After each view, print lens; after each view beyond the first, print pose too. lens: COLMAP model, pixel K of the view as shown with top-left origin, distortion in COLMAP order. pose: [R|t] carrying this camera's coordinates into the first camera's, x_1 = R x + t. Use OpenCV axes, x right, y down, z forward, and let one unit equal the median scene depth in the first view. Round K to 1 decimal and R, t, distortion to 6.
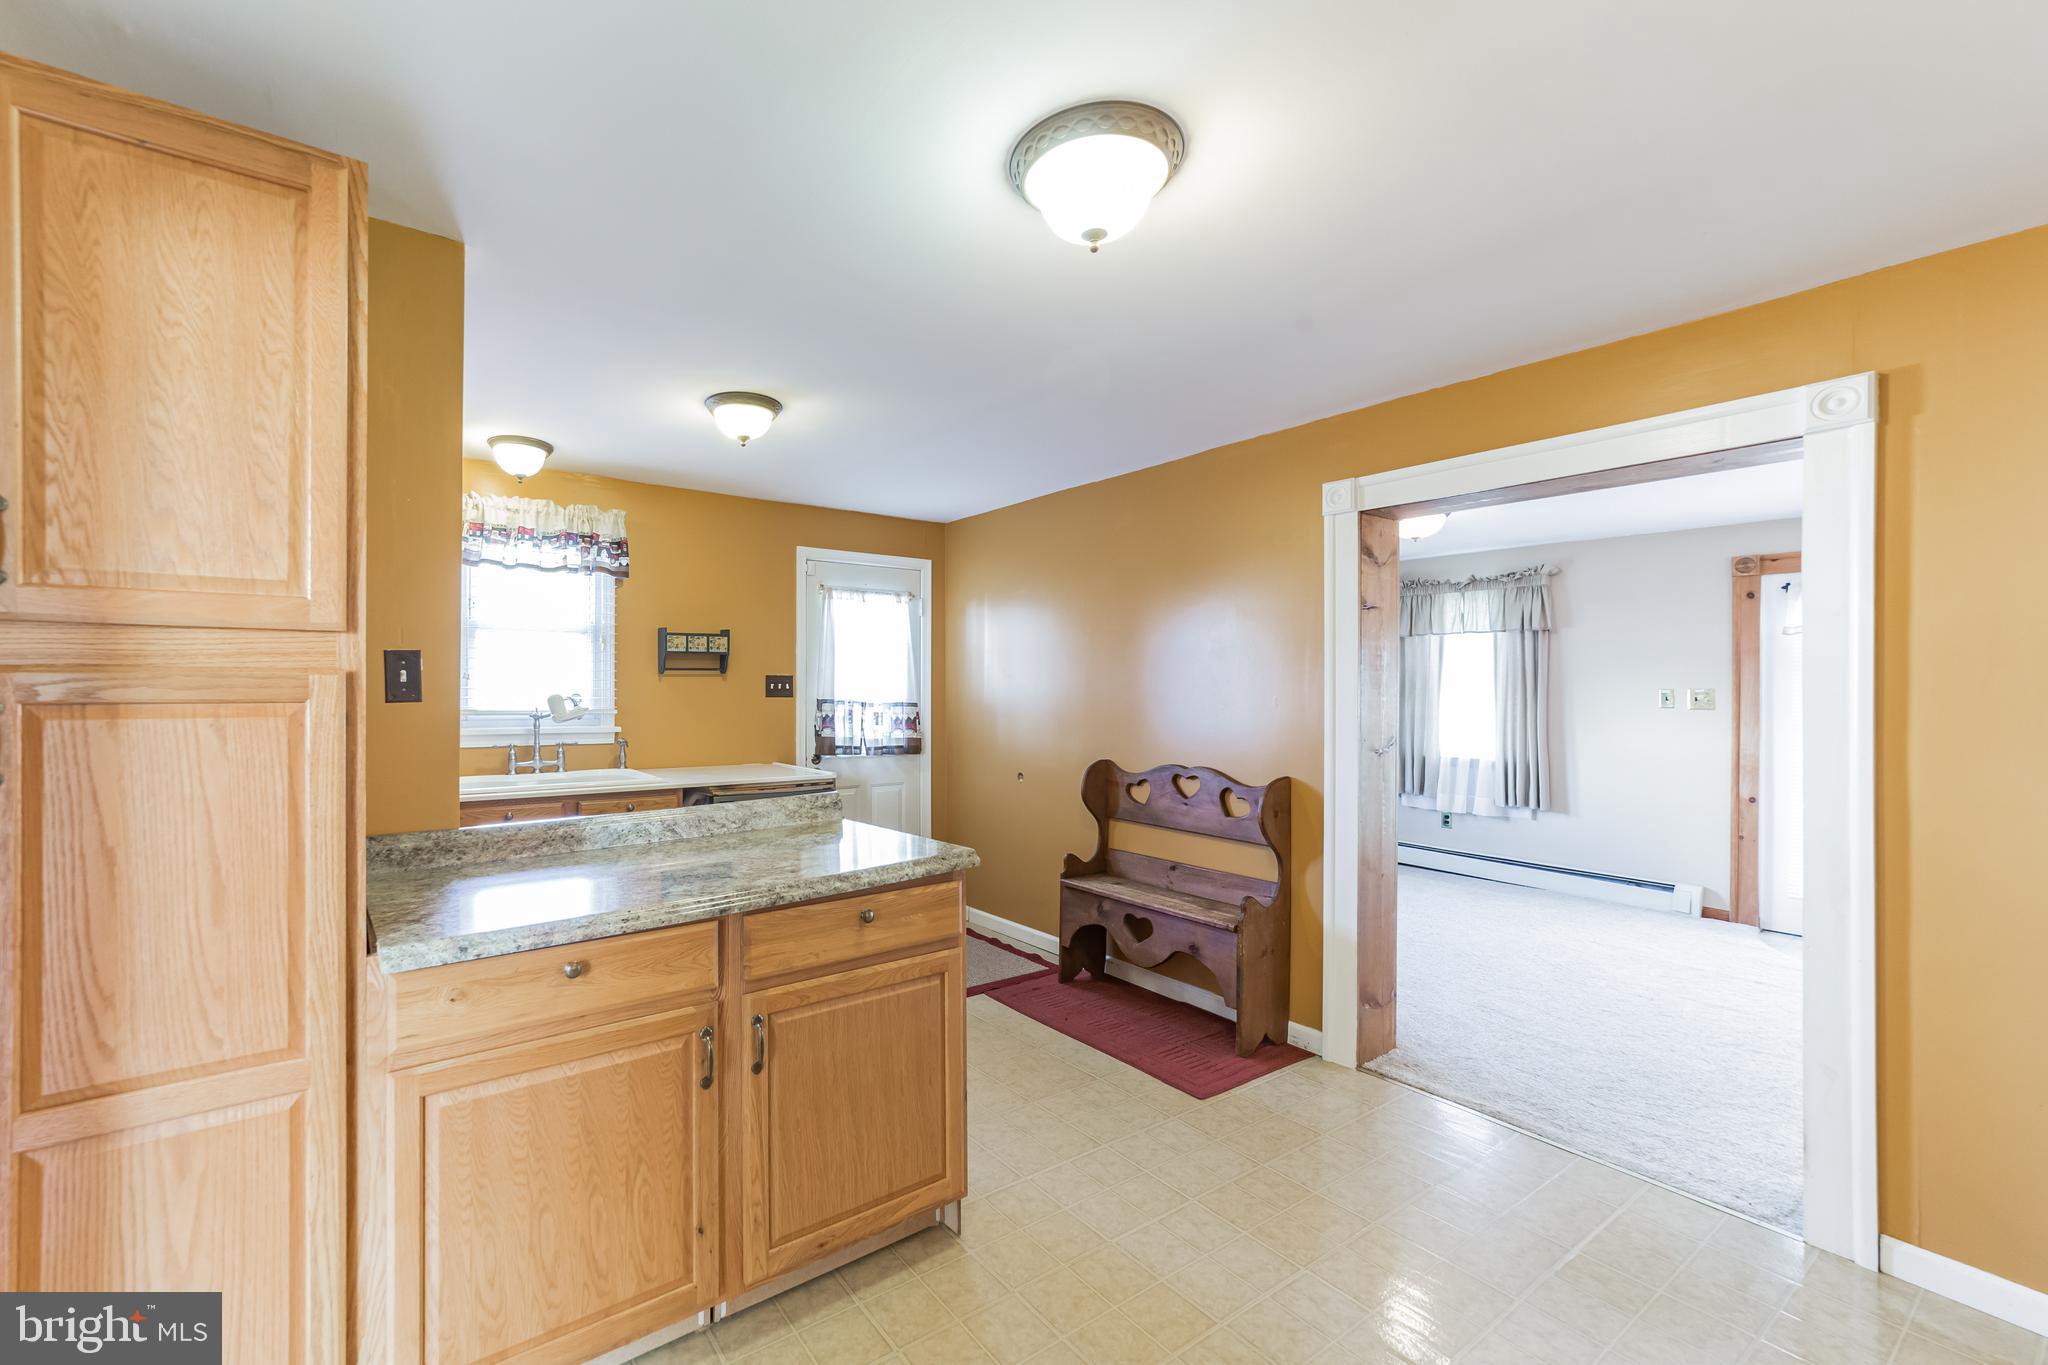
lens RADIAL K [[798.3, 0, 1017.1], [0, 798.3, 688.4], [0, 0, 1]] dist [-0.002976, -0.000030]
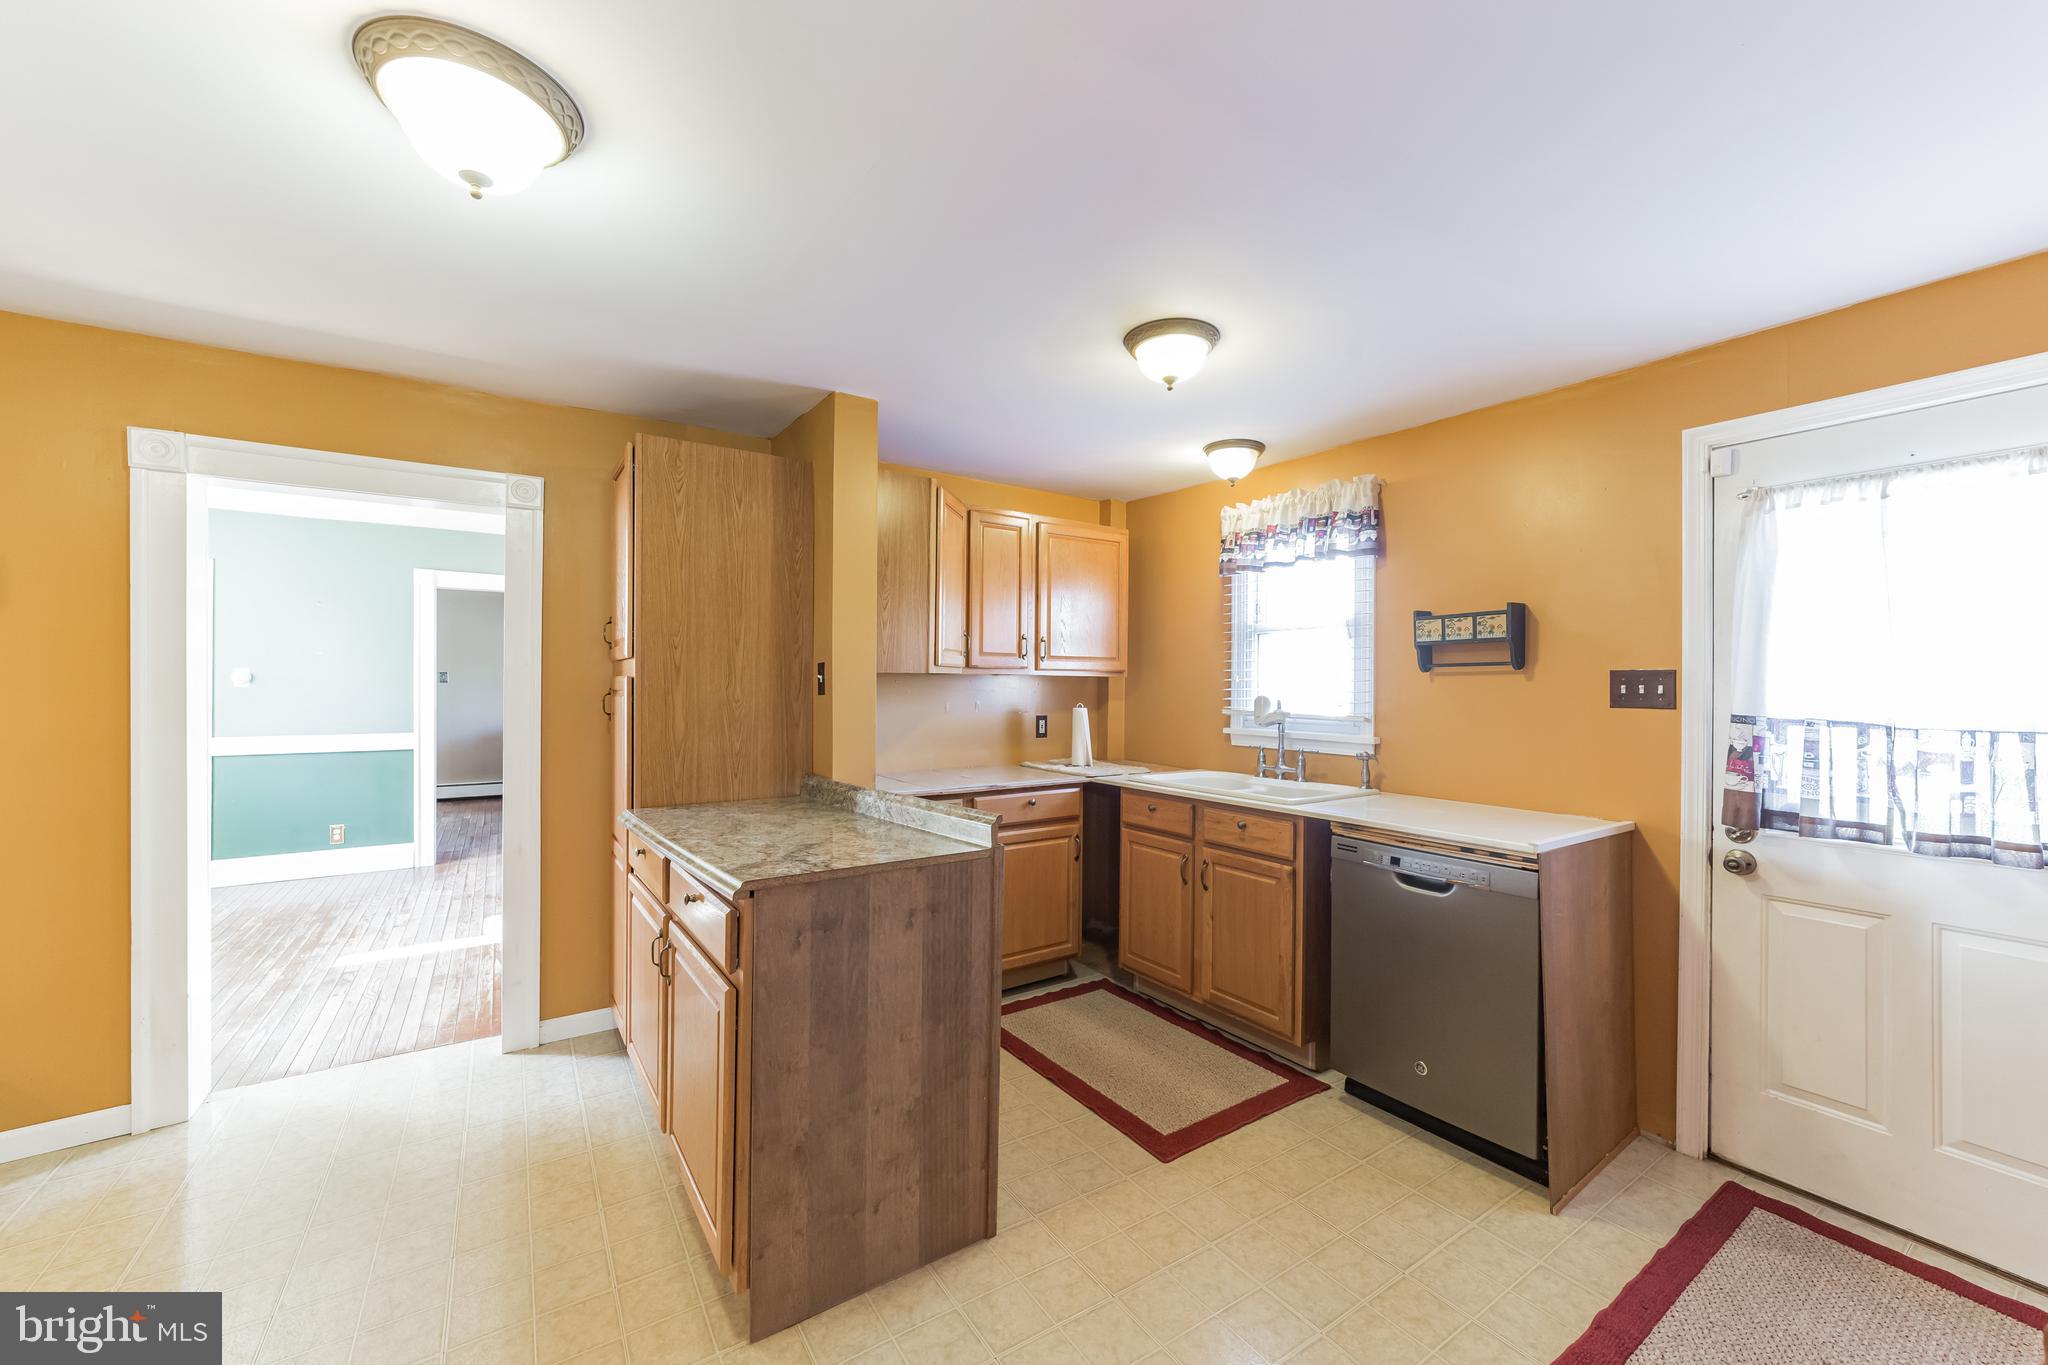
lens RADIAL K [[798.3, 0, 1017.1], [0, 798.3, 688.4], [0, 0, 1]] dist [-0.002976, -0.000030]
pose [[-0.066269, 0.003493, -0.997796, 0.314549], [-0.003534, 0.999987, 0.003735, -0.004027], [0.997796, 0.003773, -0.066256, 0.626551]]
